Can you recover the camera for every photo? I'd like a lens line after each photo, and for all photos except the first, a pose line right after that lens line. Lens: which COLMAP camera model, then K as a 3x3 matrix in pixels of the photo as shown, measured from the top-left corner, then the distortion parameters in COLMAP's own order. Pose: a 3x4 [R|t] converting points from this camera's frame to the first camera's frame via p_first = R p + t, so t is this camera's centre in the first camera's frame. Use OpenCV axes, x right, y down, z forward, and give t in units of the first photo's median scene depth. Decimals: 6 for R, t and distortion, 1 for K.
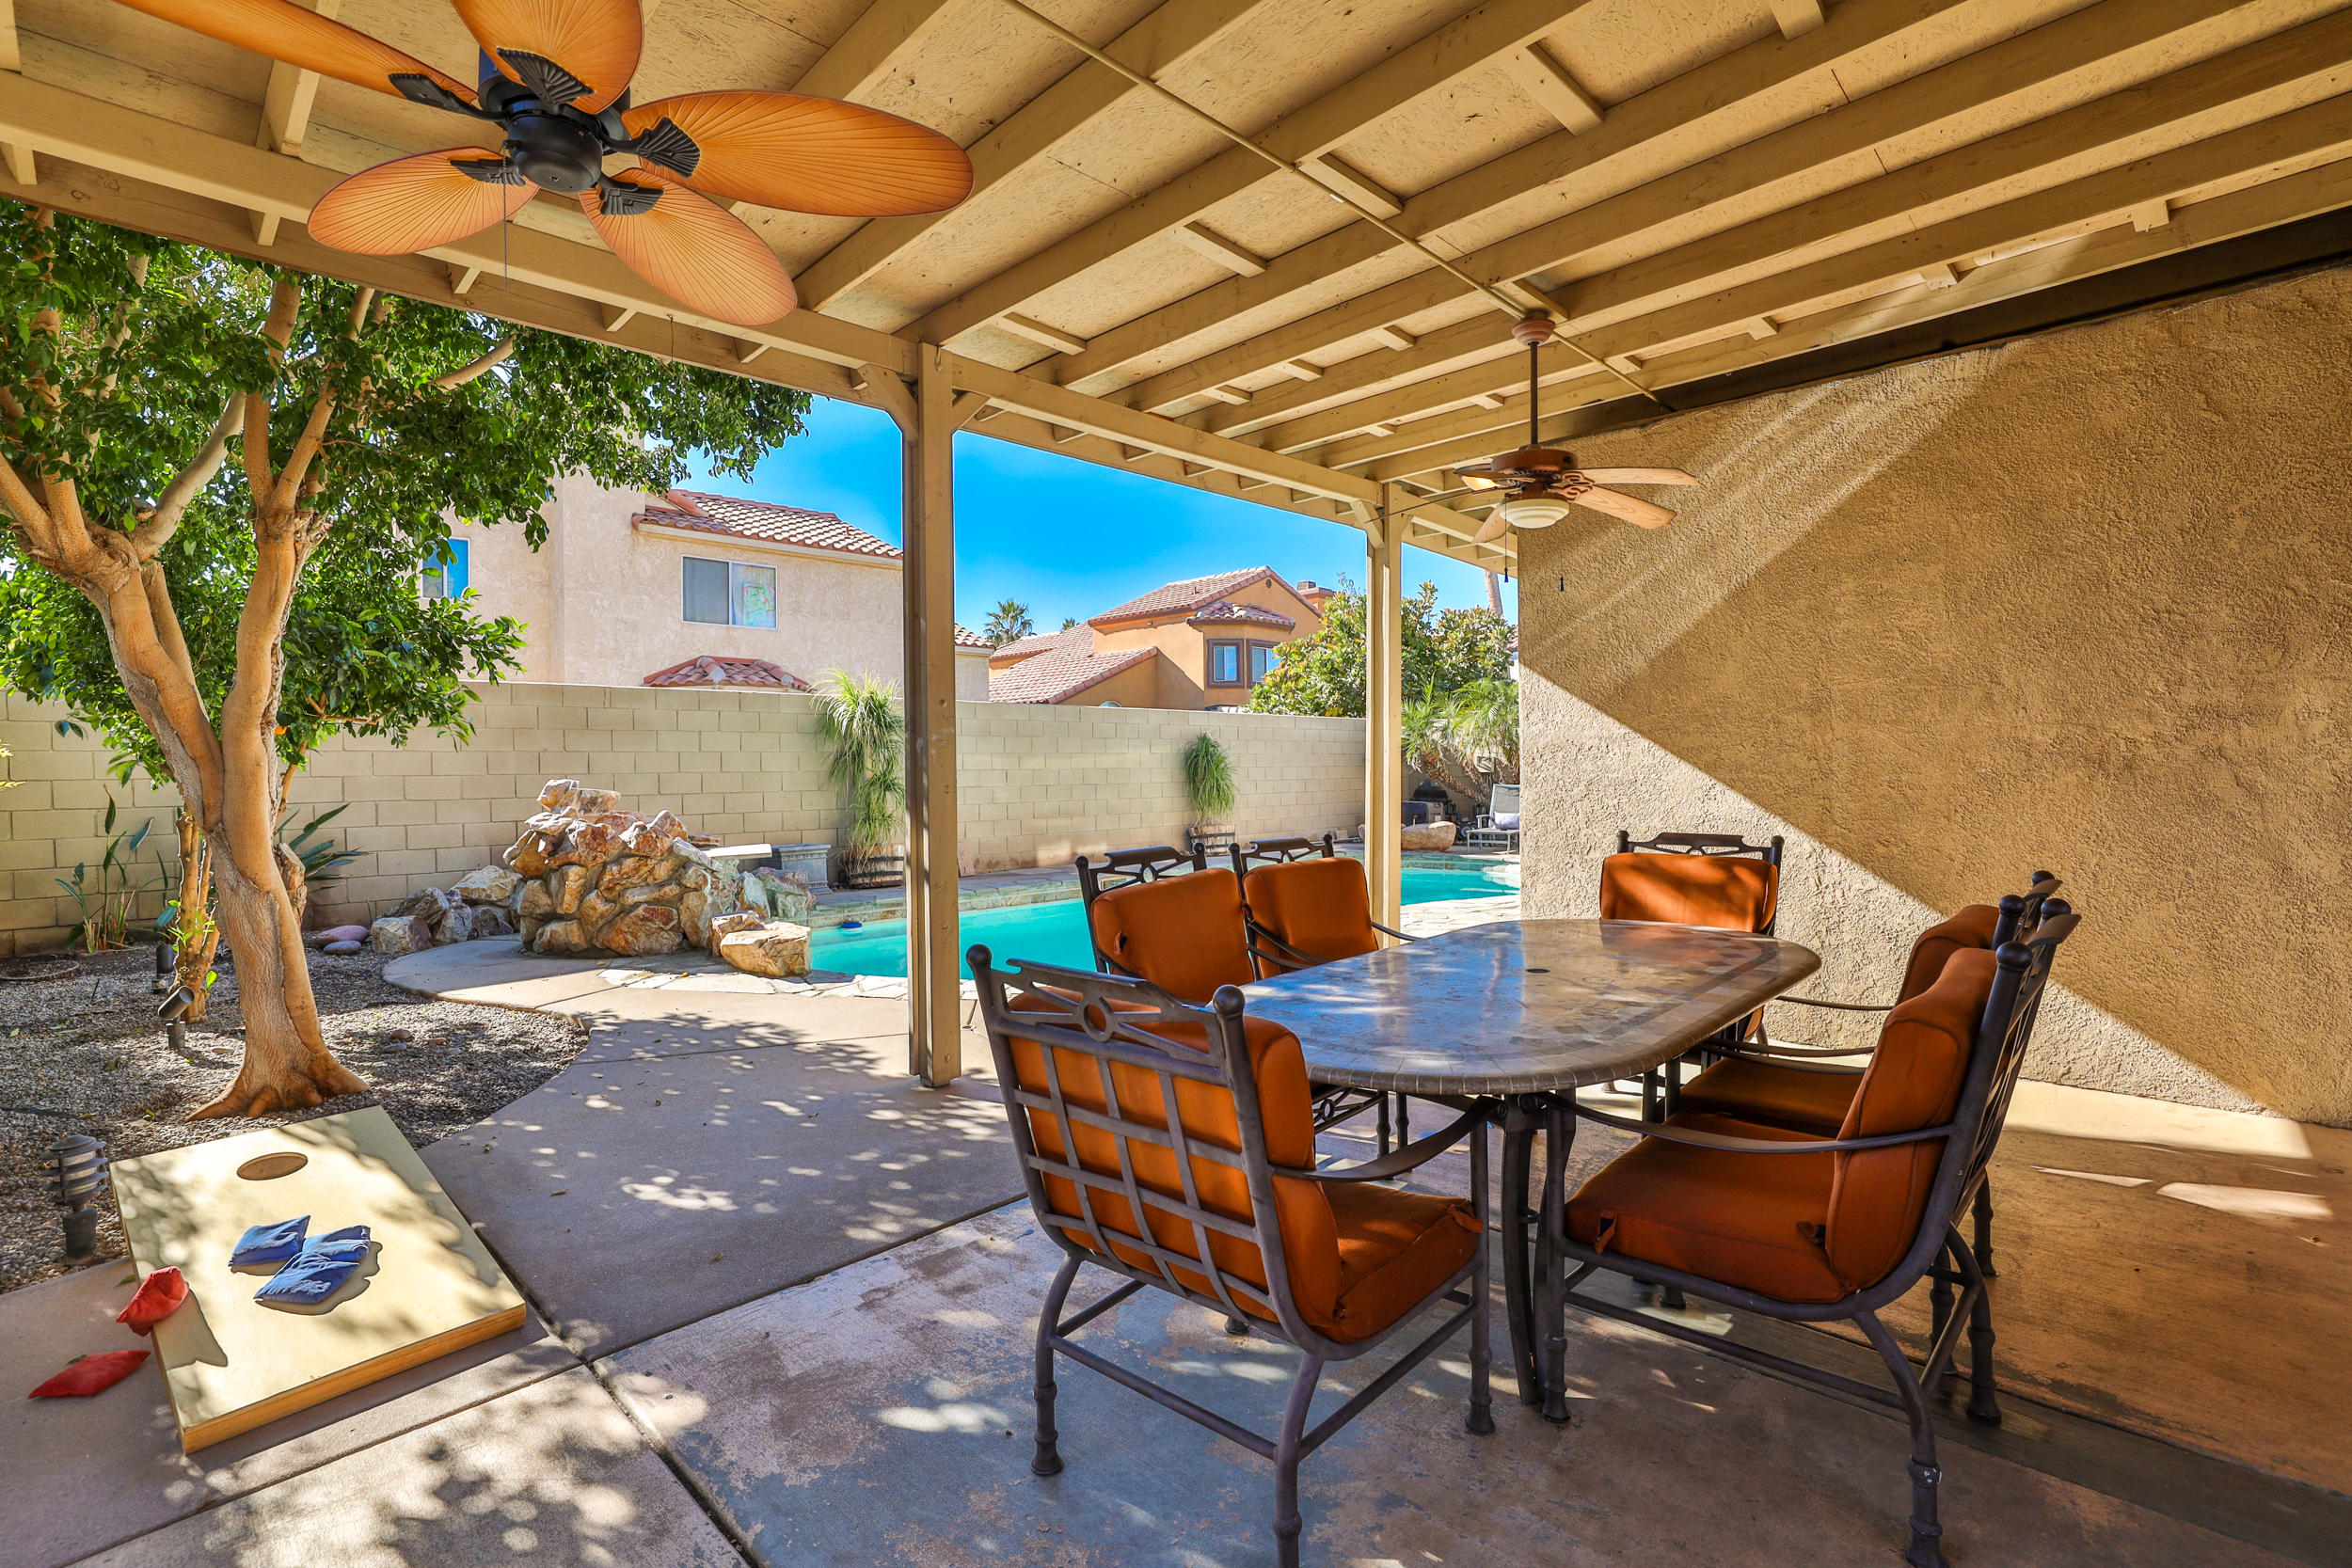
lens RADIAL K [[1106.1, 0, 1155.3], [0, 1106.1, 793.0], [0, 0, 1]] dist [-0.030244, 0.006913]
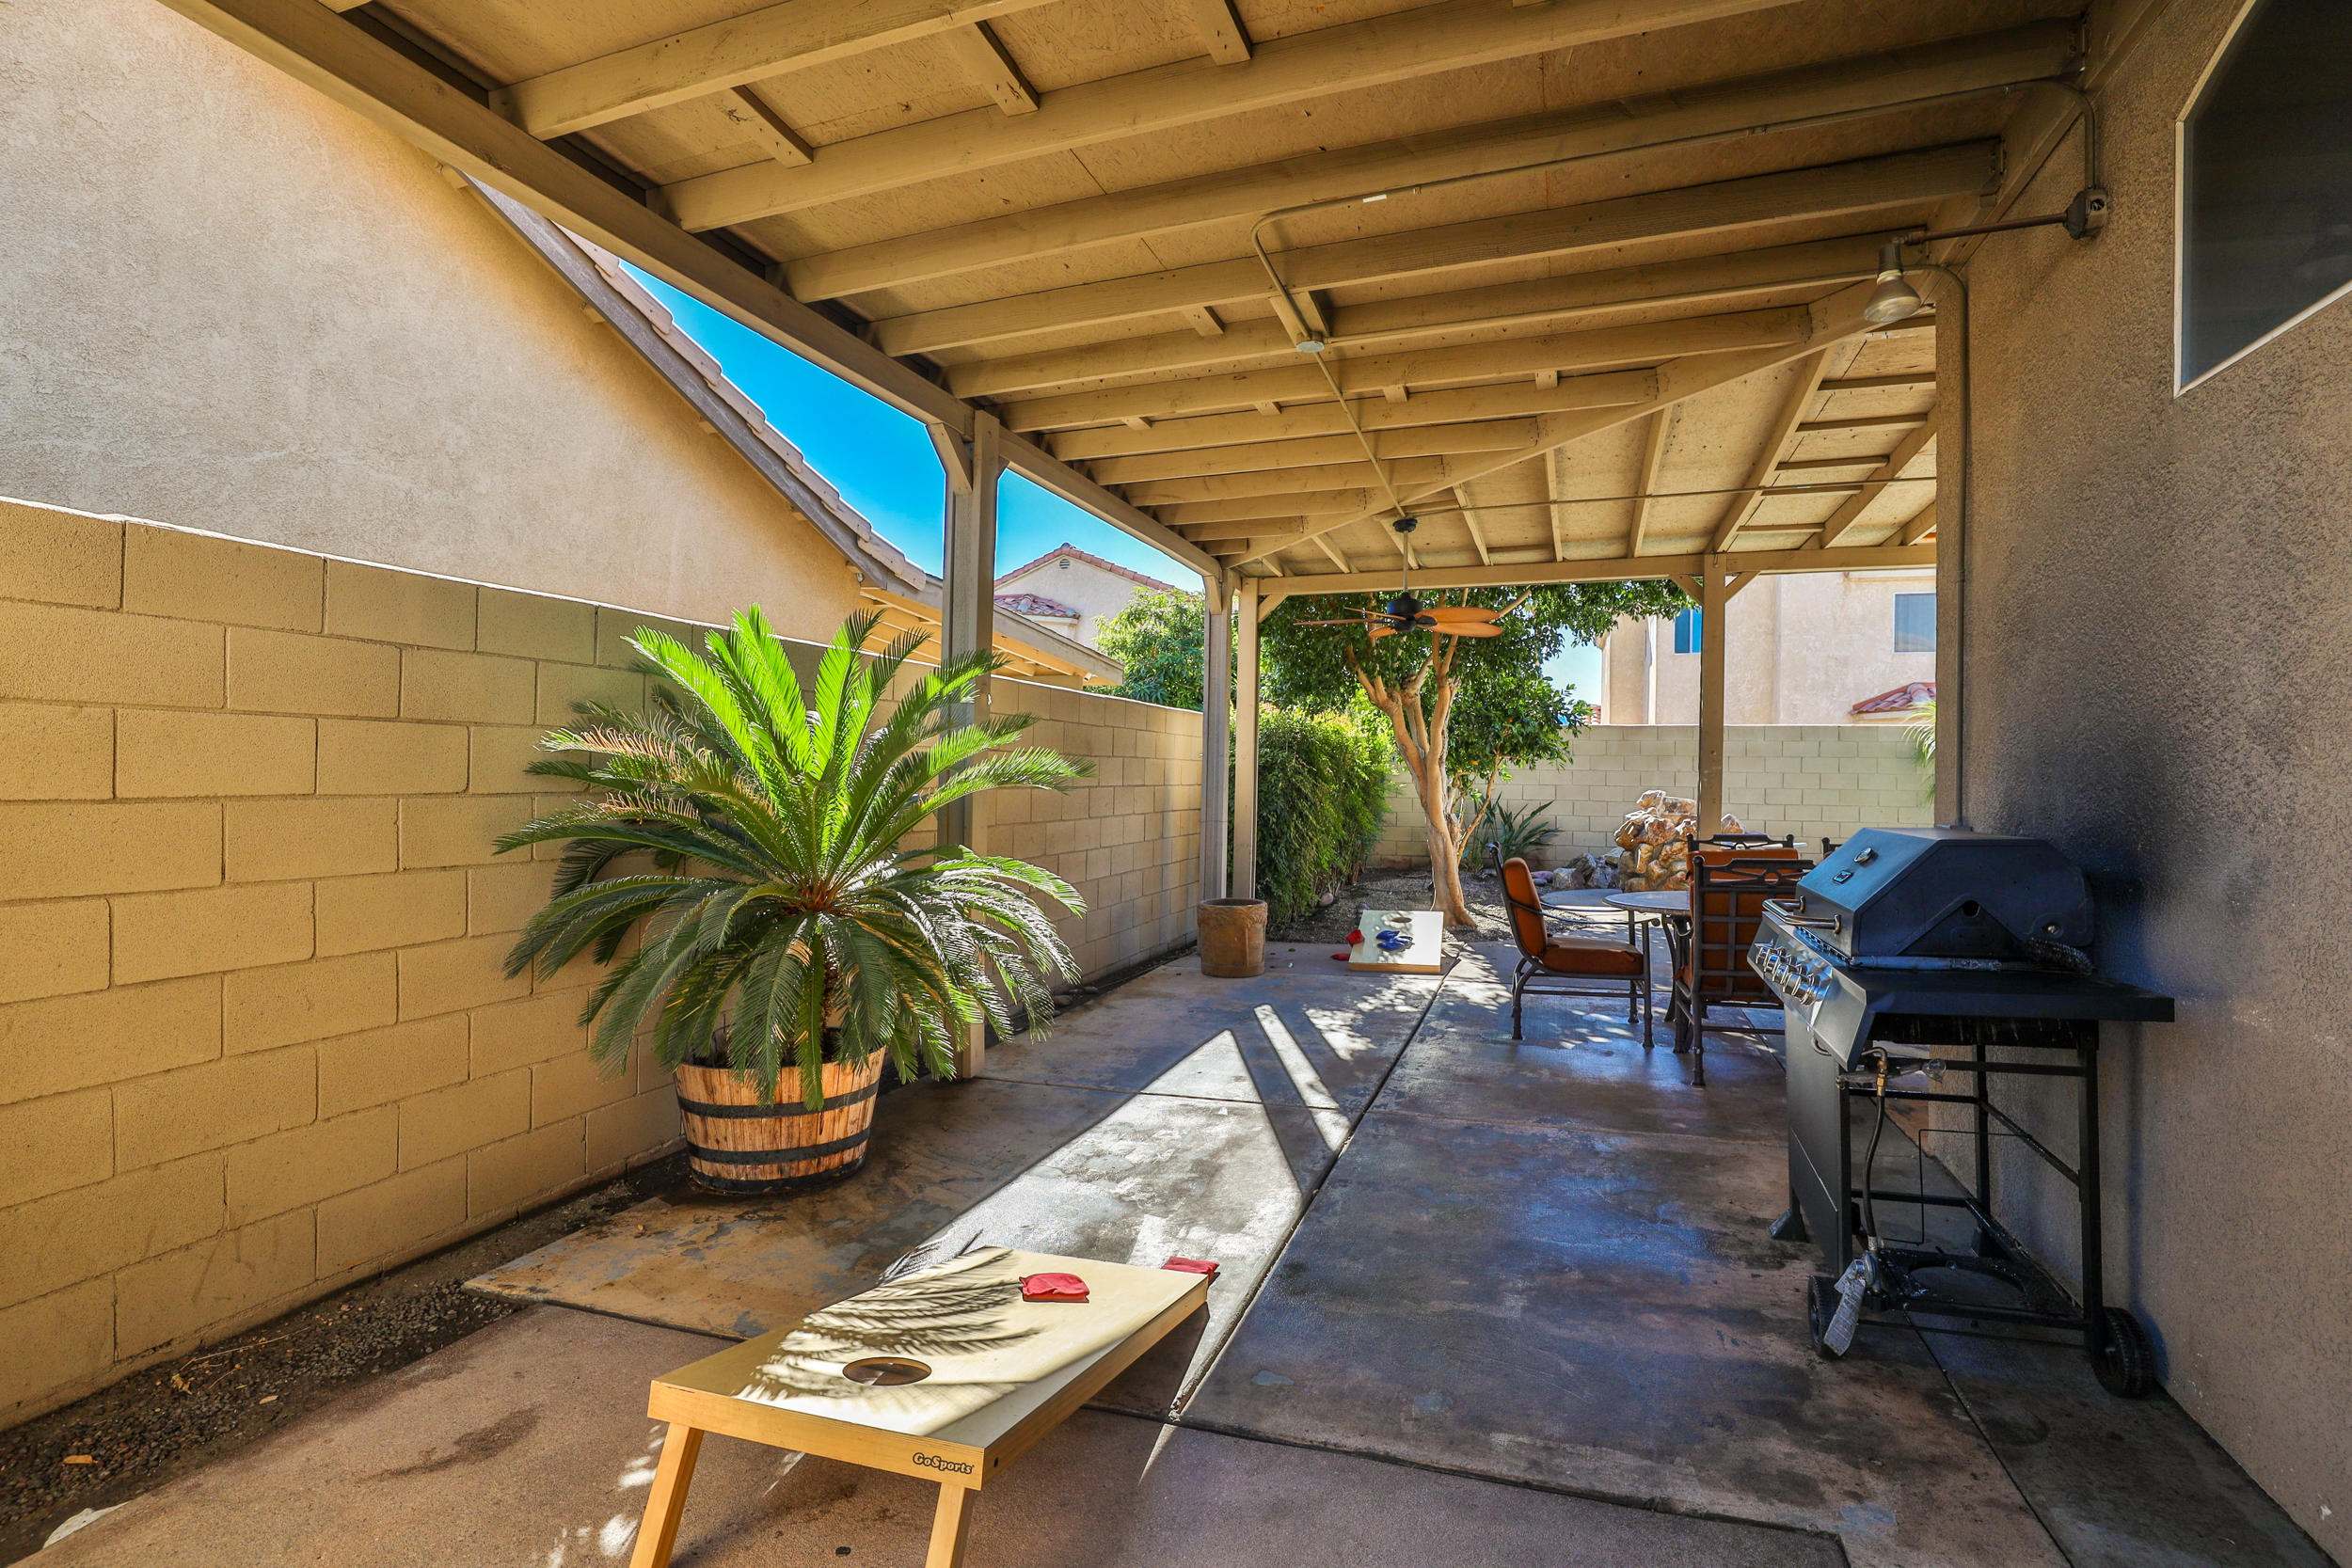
lens RADIAL K [[1106.1, 0, 1160.9], [0, 1106.1, 776.0], [0, 0, 1]] dist [-0.030244, 0.006913]
pose [[0.435692, 0.013783, -0.899991, 0.638401], [-0.038749, 0.999243, -0.003455, -0.000181], [0.899262, 0.036379, 0.435896, -0.361686]]
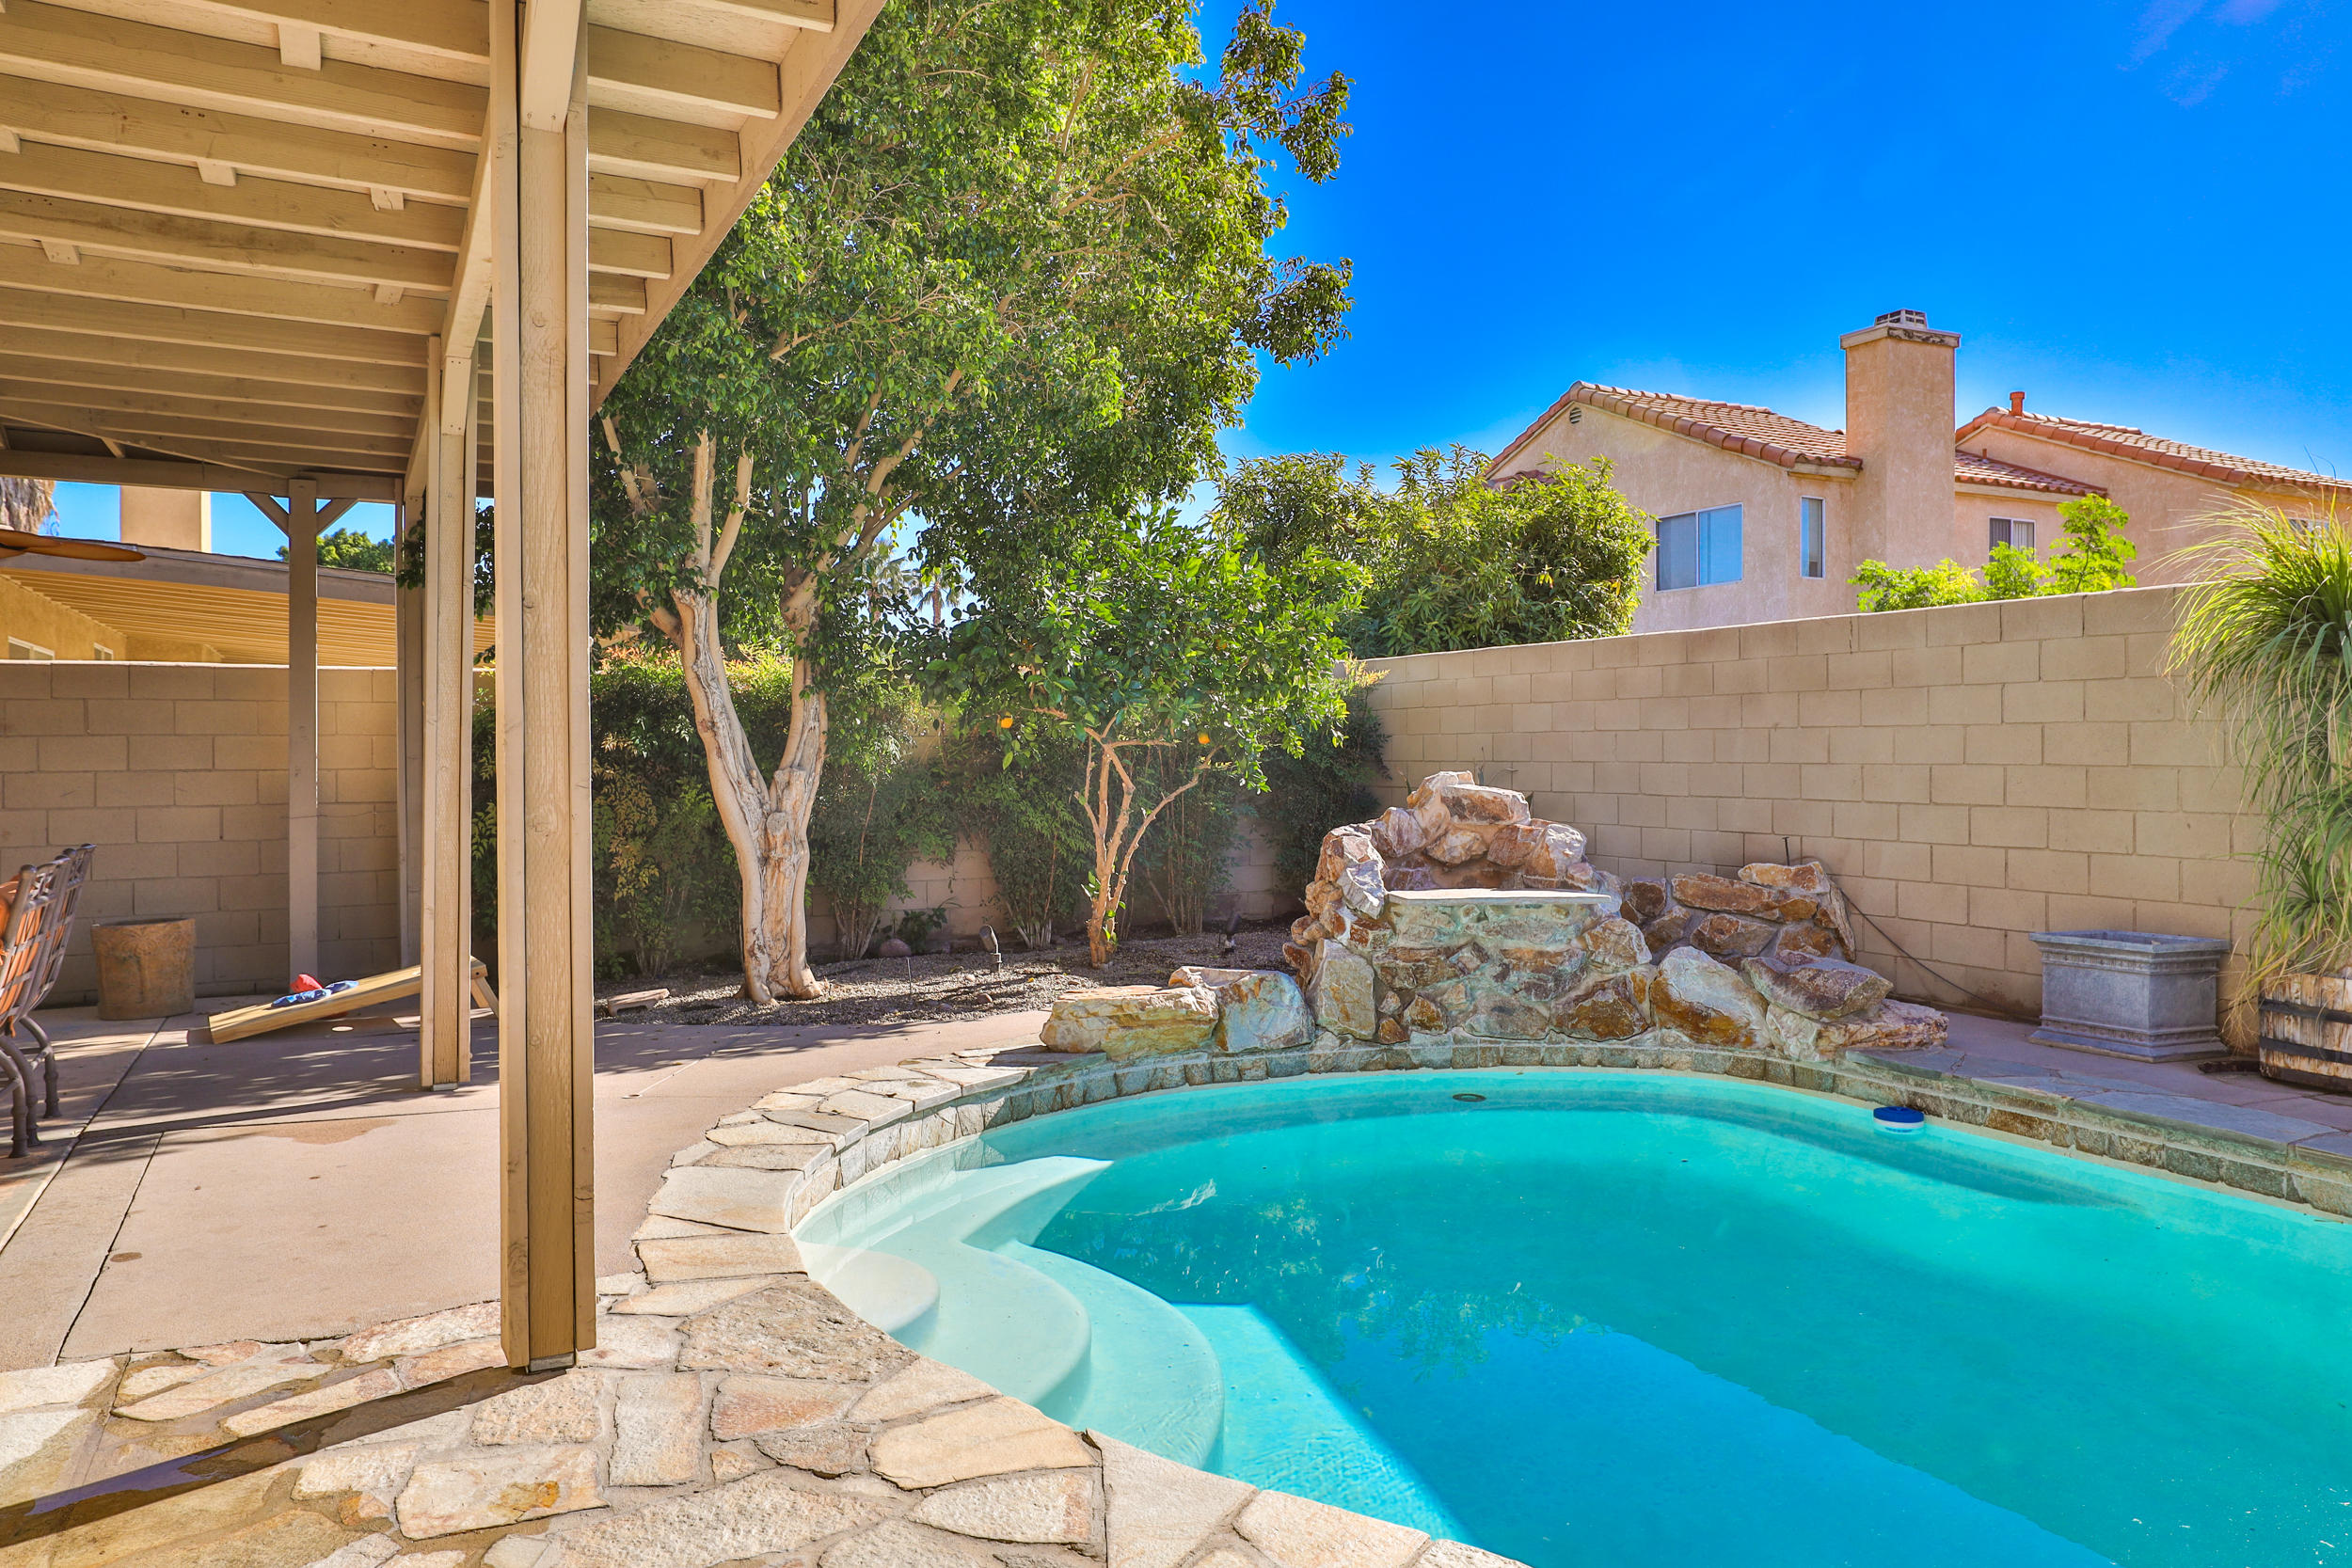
lens RADIAL K [[1542.2, 0, 1164.3], [0, 1542.2, 773.1], [0, 0, 1]] dist [0.005982, 0.000686]
pose [[-0.323687, 0.028393, -0.945738, 0.596169], [-0.017417, 0.999201, 0.035959, -0.051431], [0.946004, 0.028111, -0.322934, 1.318908]]
